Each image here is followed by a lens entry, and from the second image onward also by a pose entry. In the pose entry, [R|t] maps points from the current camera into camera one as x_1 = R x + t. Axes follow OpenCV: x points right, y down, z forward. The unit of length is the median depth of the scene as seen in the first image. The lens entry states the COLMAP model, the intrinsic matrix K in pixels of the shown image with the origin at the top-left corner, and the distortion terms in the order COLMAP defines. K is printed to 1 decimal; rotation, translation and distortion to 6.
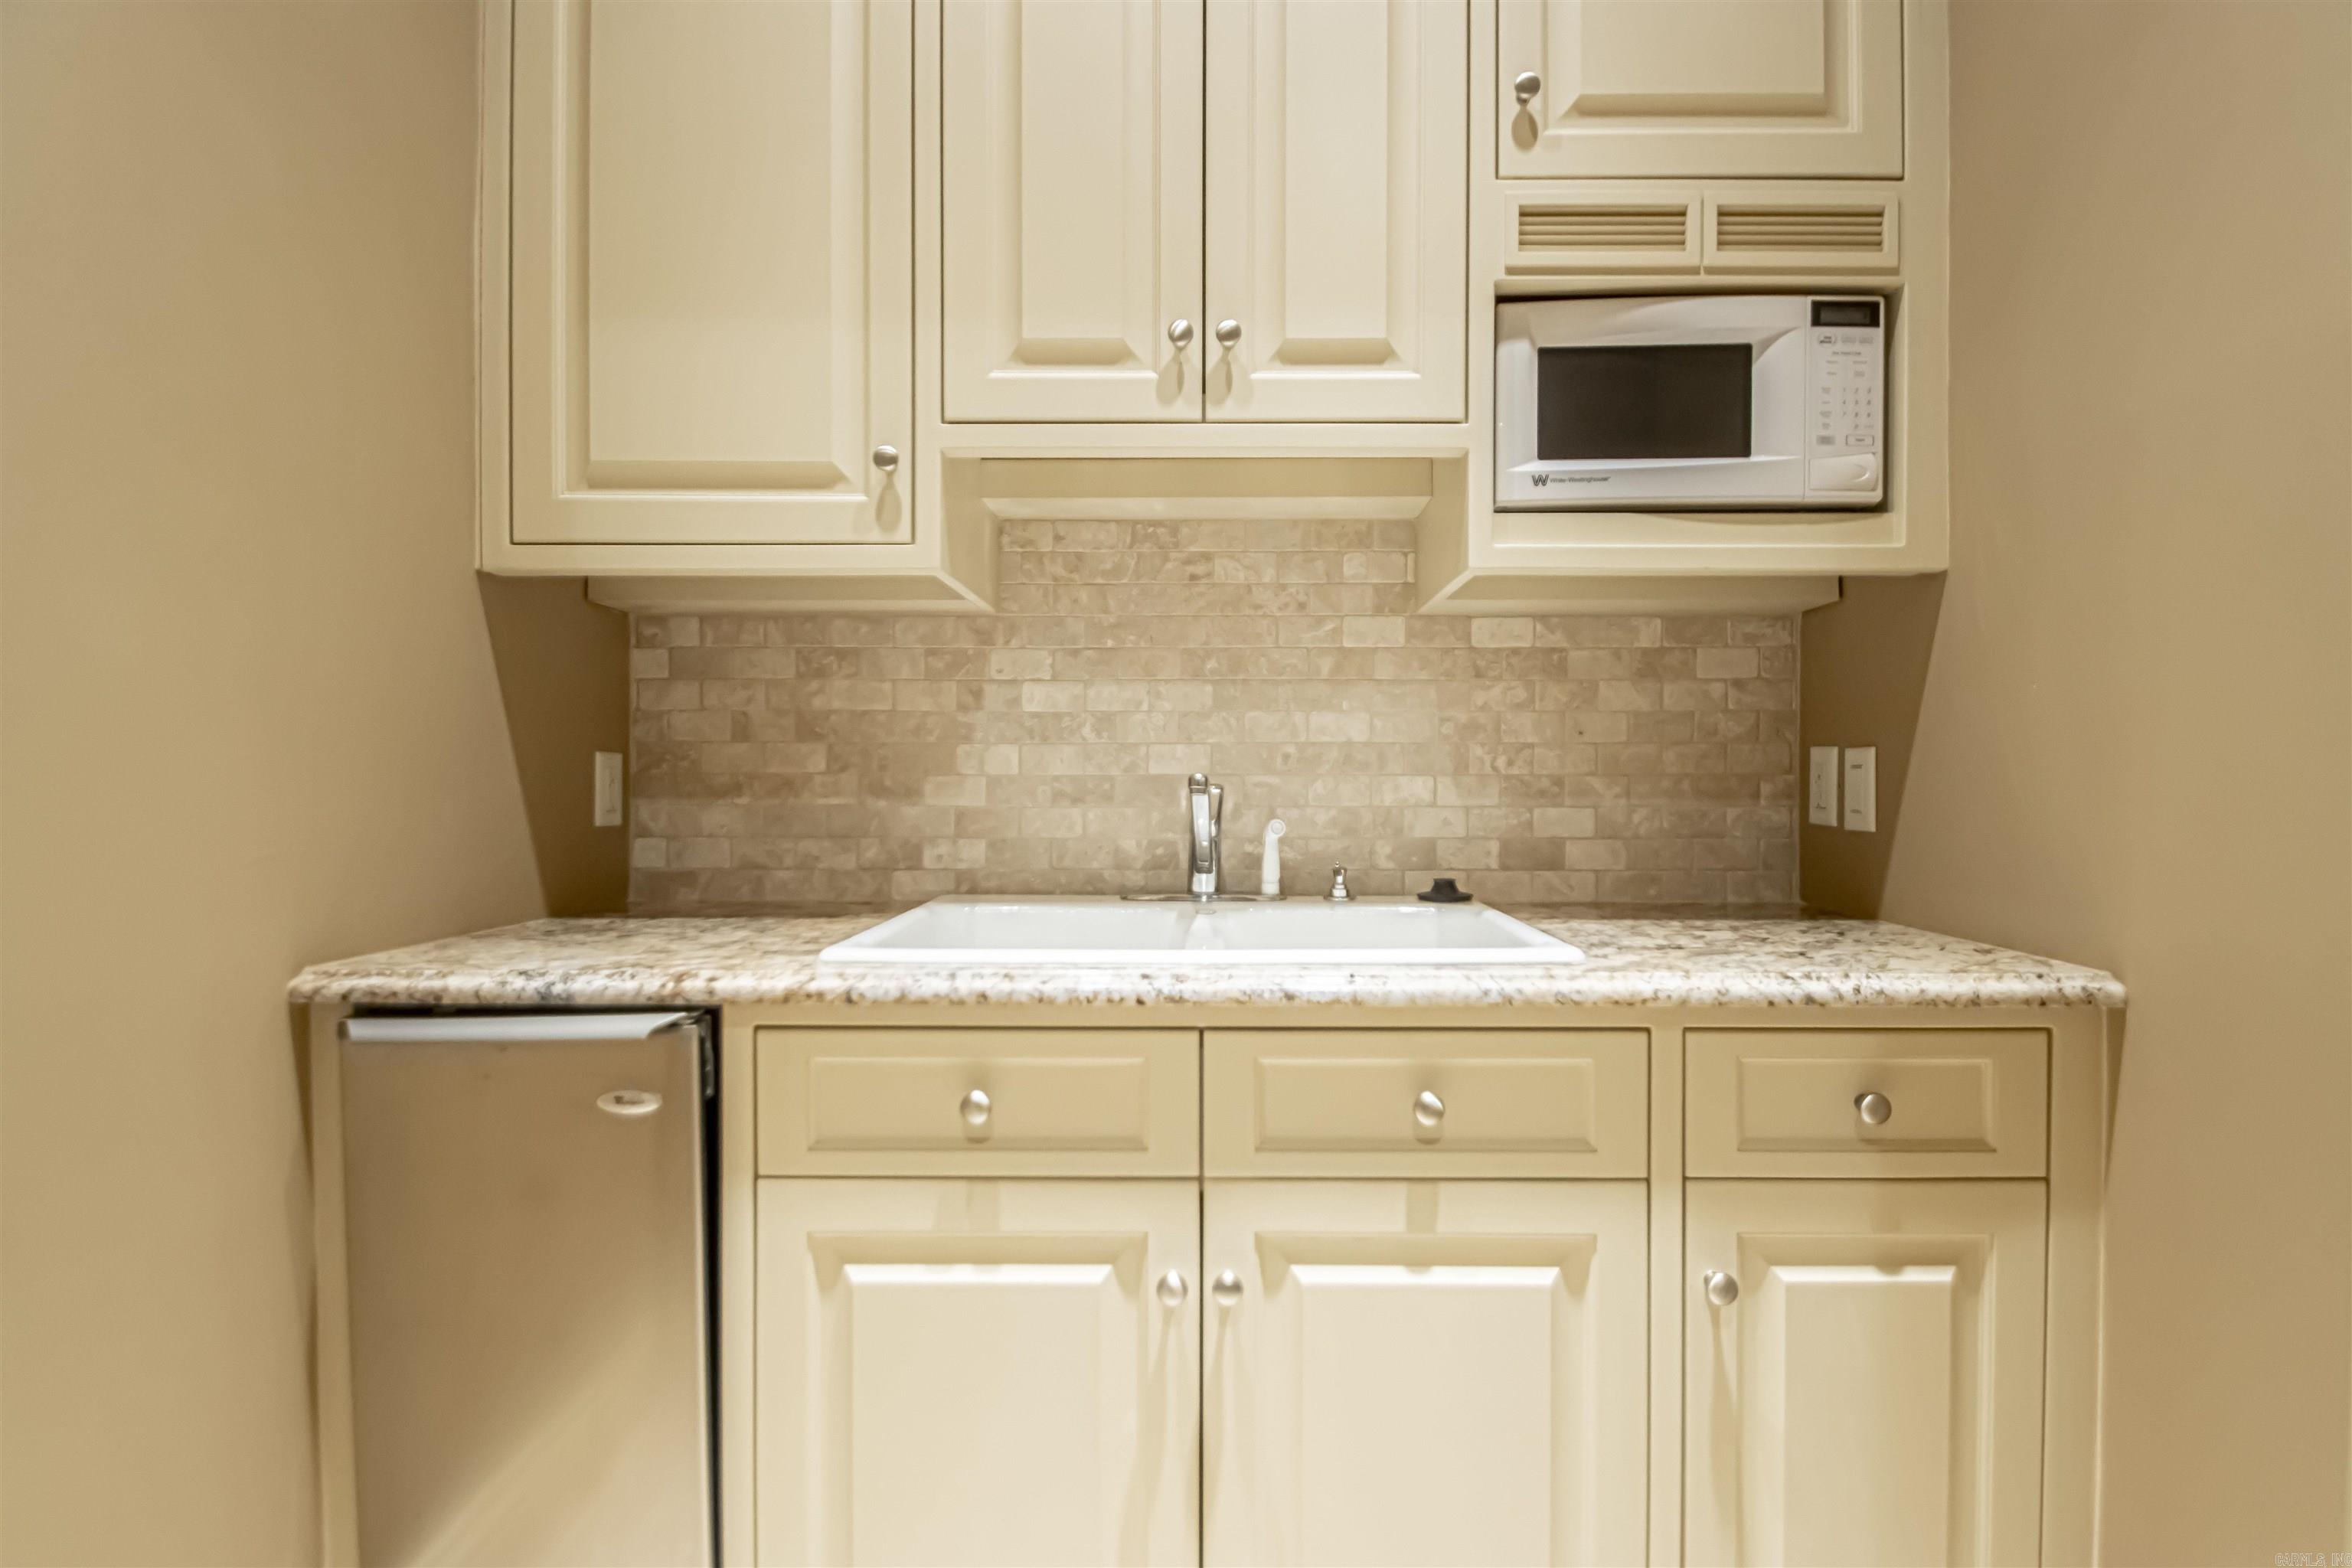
lens RADIAL K [[1120.1, 0, 1176.7], [0, 1120.1, 774.8], [0, 0, 1]] dist [0.012808, -0.001557]
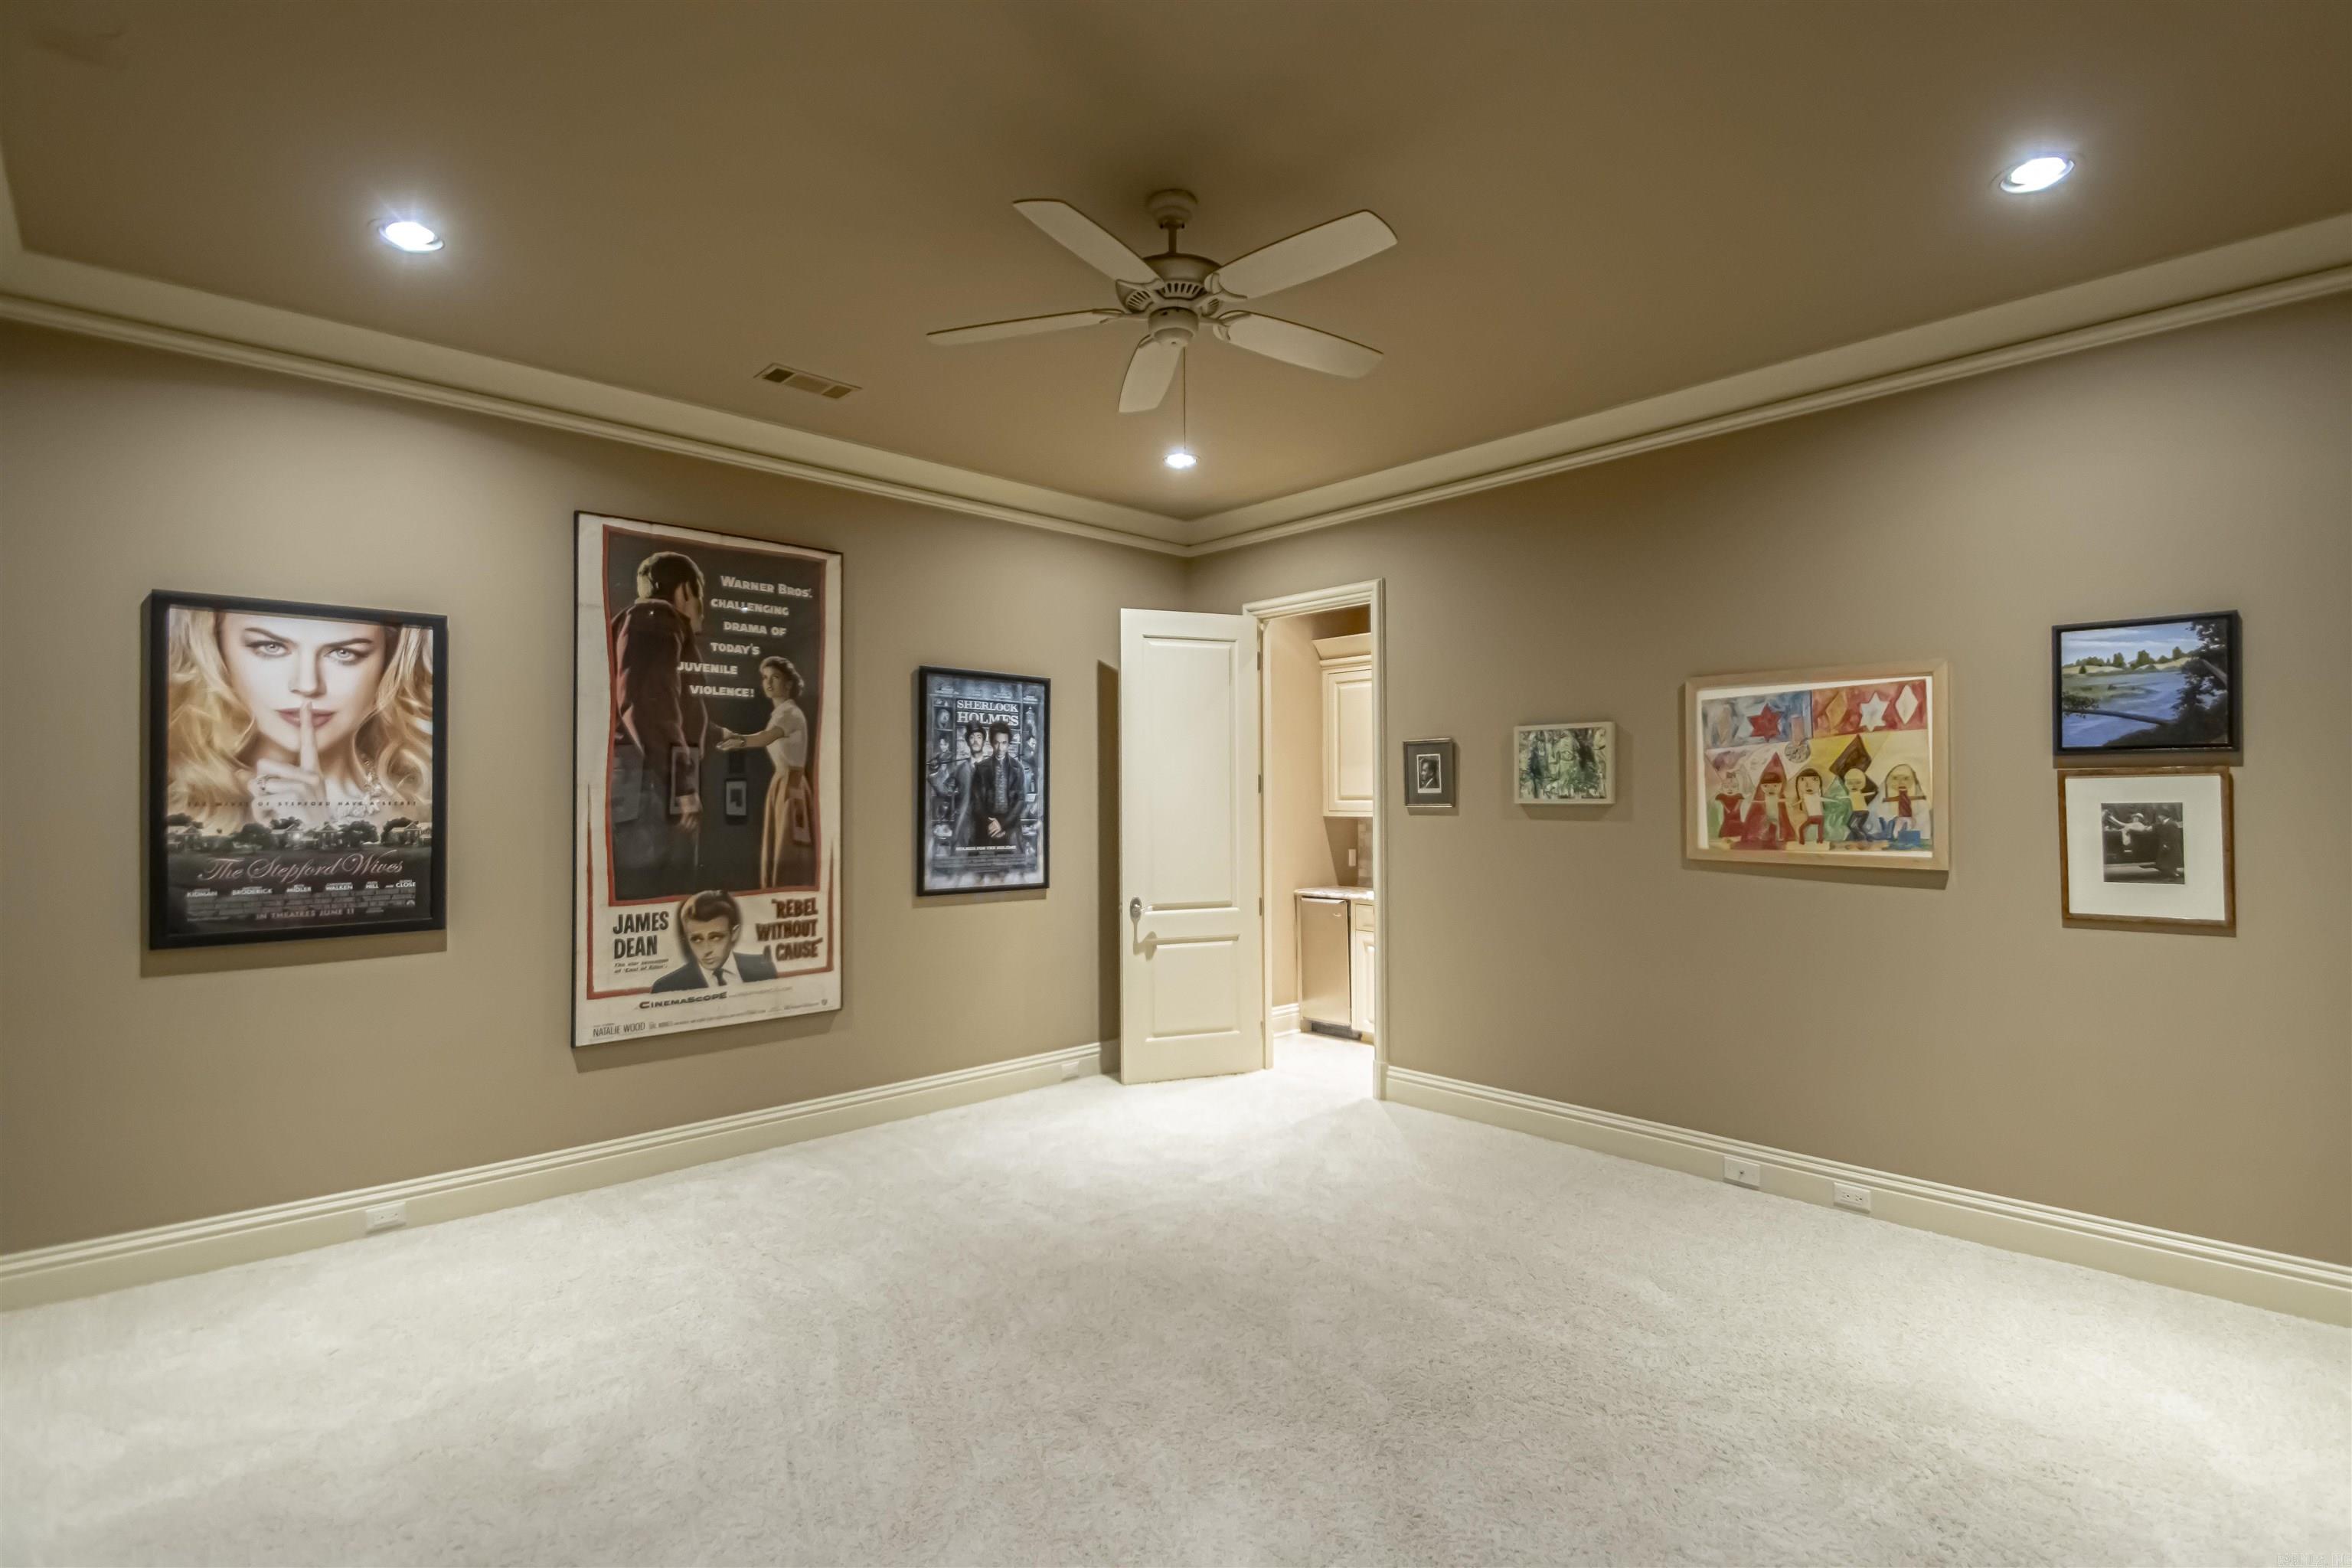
lens RADIAL K [[1120.1, 0, 1175.1], [0, 1120.1, 776.5], [0, 0, 1]] dist [0.012808, -0.001557]
pose [[0.702497, -0.005201, -0.711668, 2.552915], [-0.005238, 0.999908, -0.012477, -0.296542], [0.711668, 0.012493, 0.702405, -3.086948]]
